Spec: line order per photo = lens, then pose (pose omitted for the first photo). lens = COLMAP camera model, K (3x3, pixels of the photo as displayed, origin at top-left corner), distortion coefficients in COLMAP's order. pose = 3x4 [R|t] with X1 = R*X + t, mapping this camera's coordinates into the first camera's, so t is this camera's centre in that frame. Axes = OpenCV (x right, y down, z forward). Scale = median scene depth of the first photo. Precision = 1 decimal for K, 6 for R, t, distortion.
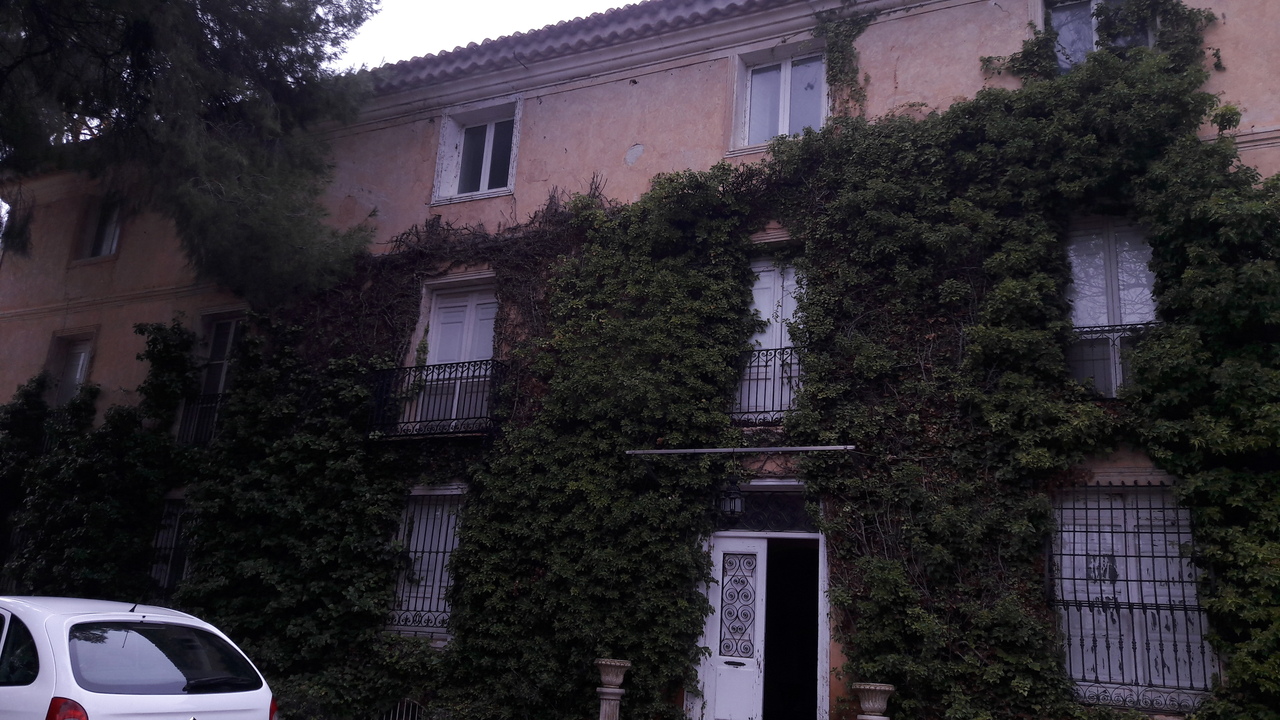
lens RADIAL K [[1046.1, 0, 617.0], [0, 1046.1, 343.0], [0, 0, 1]] dist [0.113816, -0.206489]
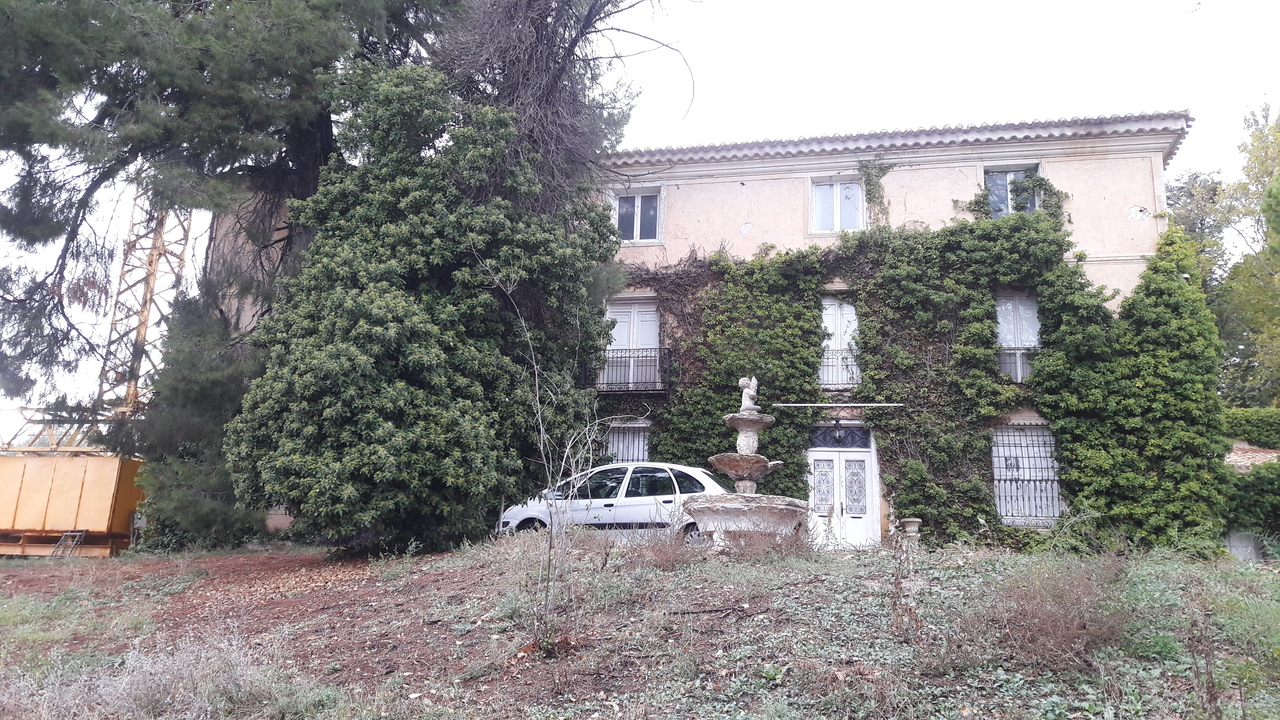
lens RADIAL K [[1046.1, 0, 624.4], [0, 1046.1, 334.9], [0, 0, 1]] dist [0.113816, -0.206489]
pose [[0.969034, 0.031178, 0.244952, -0.691513], [-0.041879, 0.998377, 0.038595, -0.077624], [-0.243351, -0.047659, 0.968767, -0.711897]]
